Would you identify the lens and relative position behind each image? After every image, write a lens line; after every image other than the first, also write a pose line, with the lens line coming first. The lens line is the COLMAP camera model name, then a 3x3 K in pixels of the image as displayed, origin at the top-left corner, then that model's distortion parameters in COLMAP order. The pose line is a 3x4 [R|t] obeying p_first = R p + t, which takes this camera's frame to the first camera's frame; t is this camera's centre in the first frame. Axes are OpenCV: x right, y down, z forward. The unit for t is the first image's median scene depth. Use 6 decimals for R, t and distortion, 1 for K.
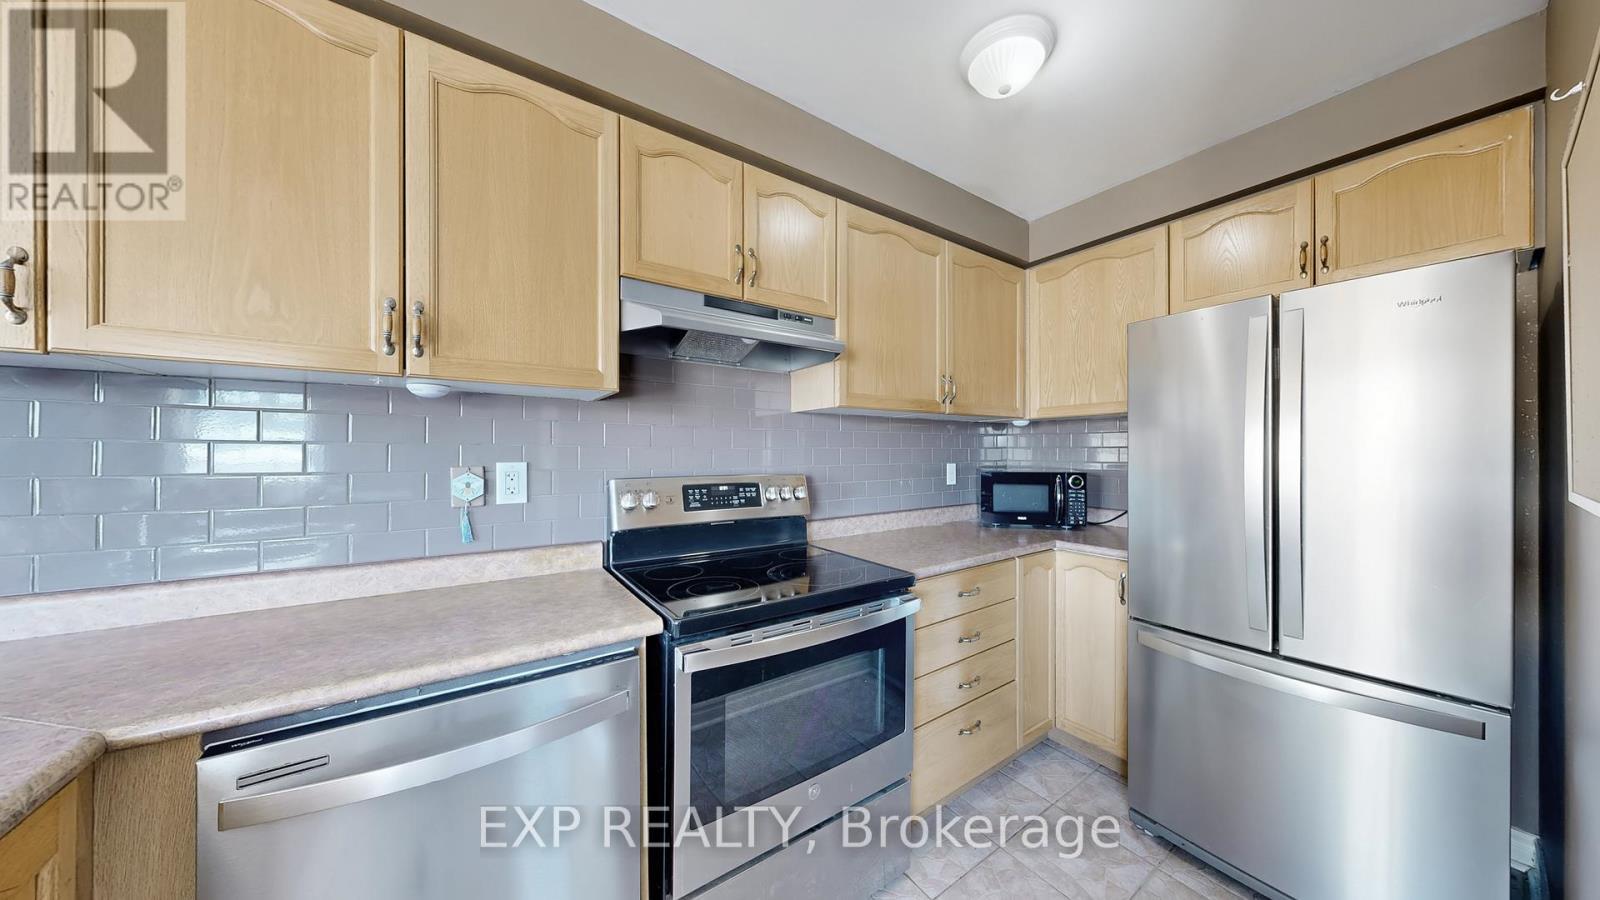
lens RADIAL K [[465.0, 0, 792.4], [0, 465.0, 453.3], [0, 0, 1]] dist [0.000577, 0.000018]
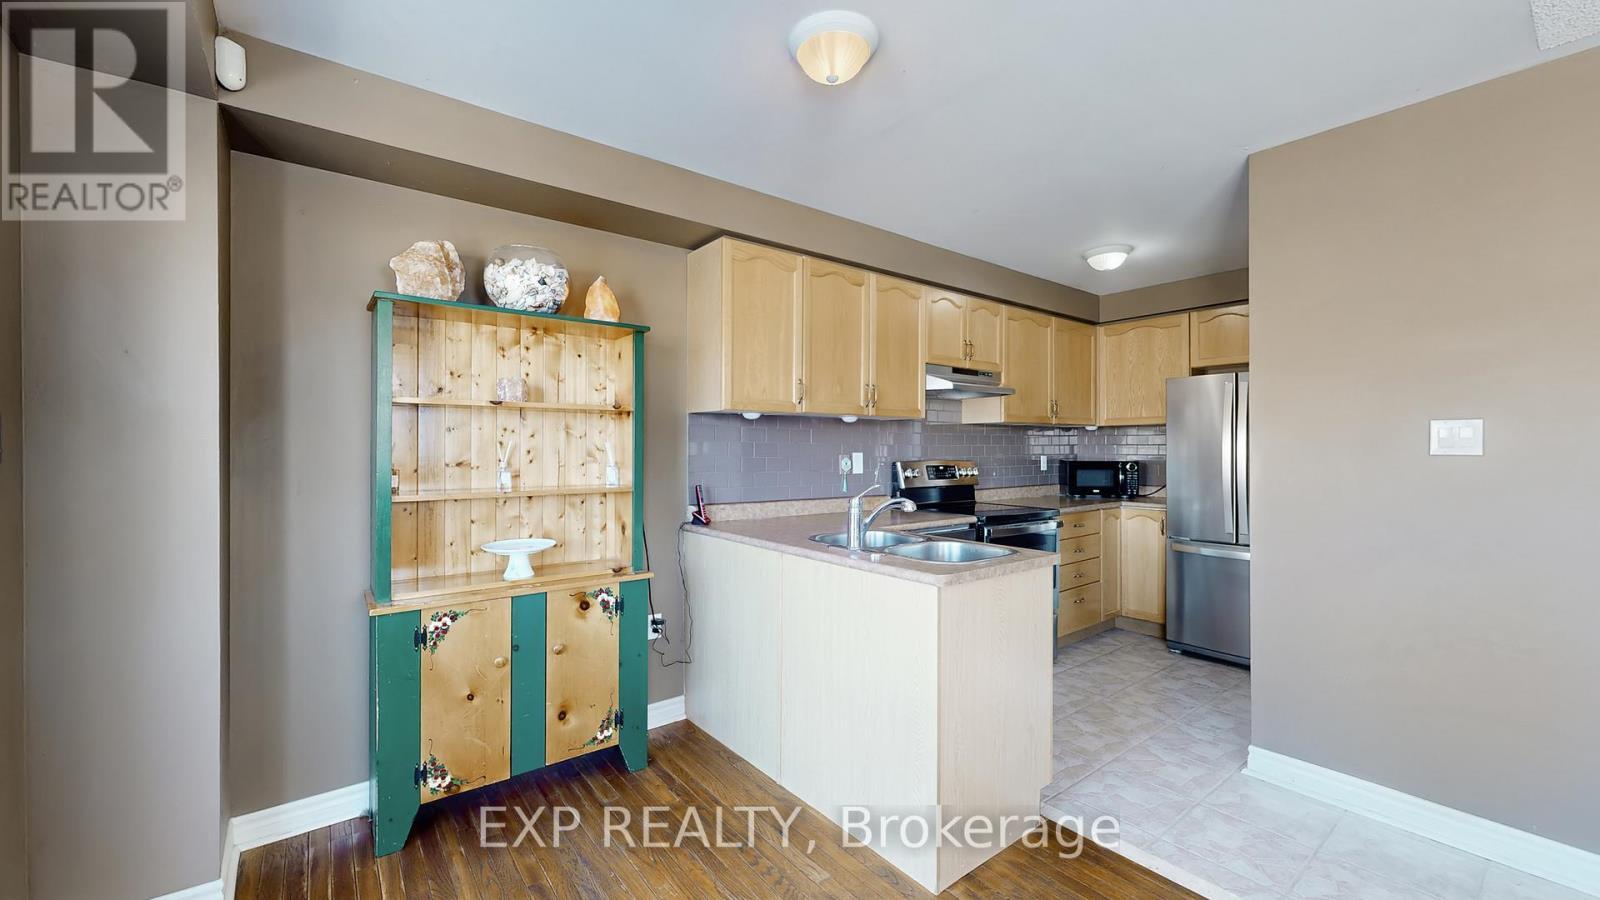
lens RADIAL K [[499.0, 0, 800.0], [0, 499.0, 450.0], [0, 0, 1]] dist [-0.000686, -0.000007]
pose [[0.999999, 0.000509, 0.001111, -0.583308], [-0.000510, 0.999999, 0.001413, 0.002643], [-0.001110, -0.001414, 0.999998, -0.776257]]
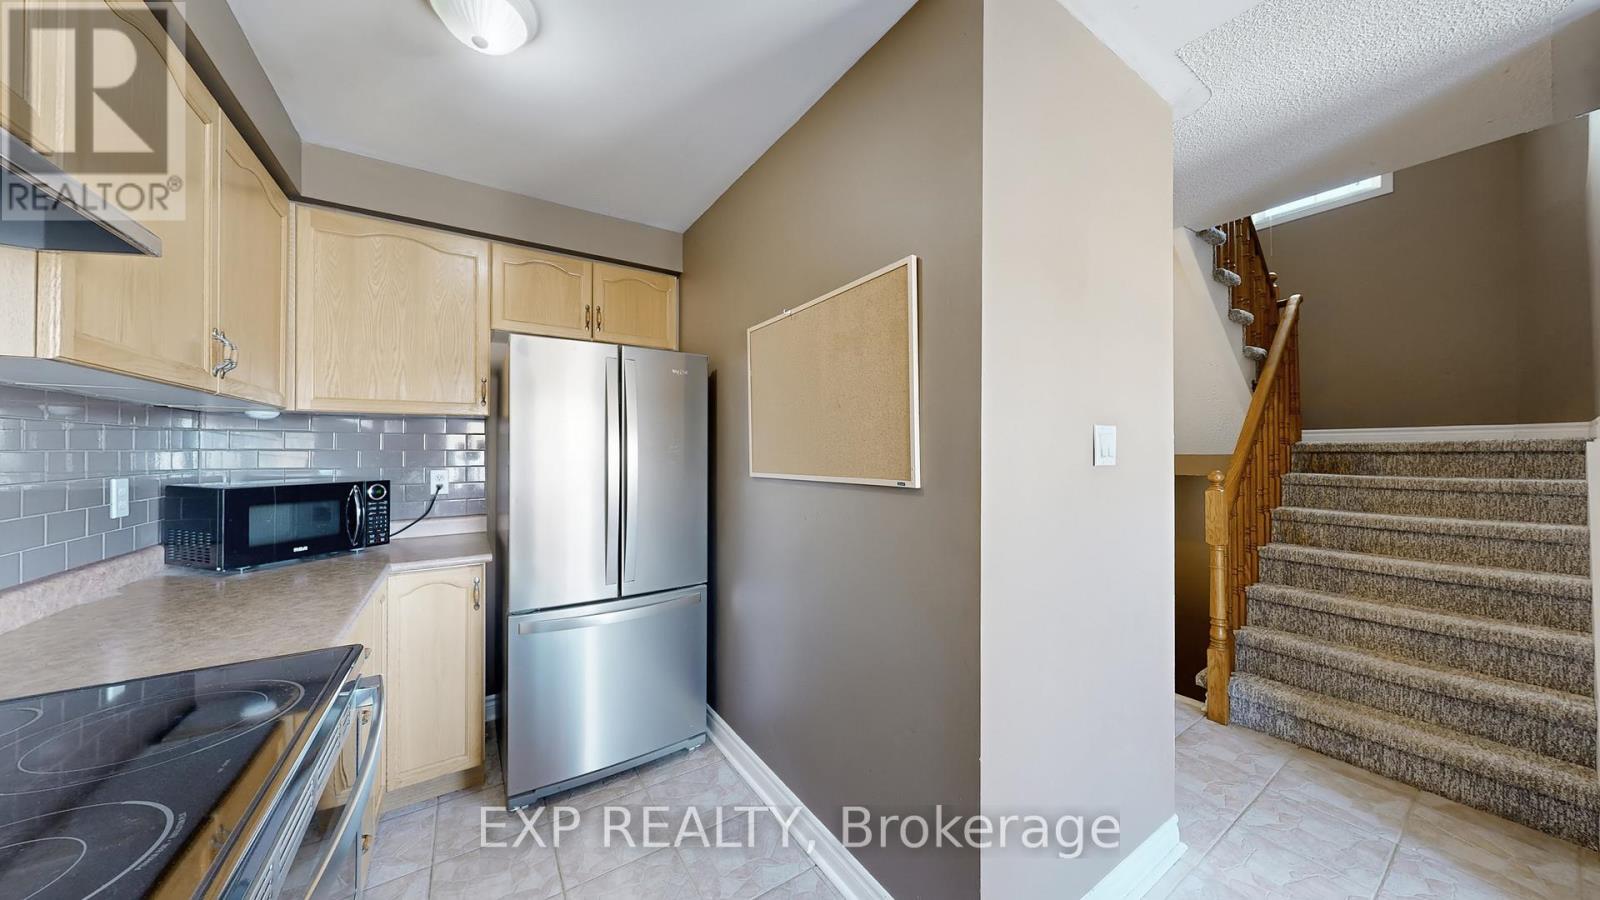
lens RADIAL K [[499.0, 0, 800.0], [0, 499.0, 450.0], [0, 0, 1]] dist [-0.000686, -0.000007]
pose [[0.038014, -0.000166, 0.999277, -0.292475], [0.003656, 0.999993, 0.000027, -0.012594], [-0.999271, 0.003653, 0.038014, 0.242713]]
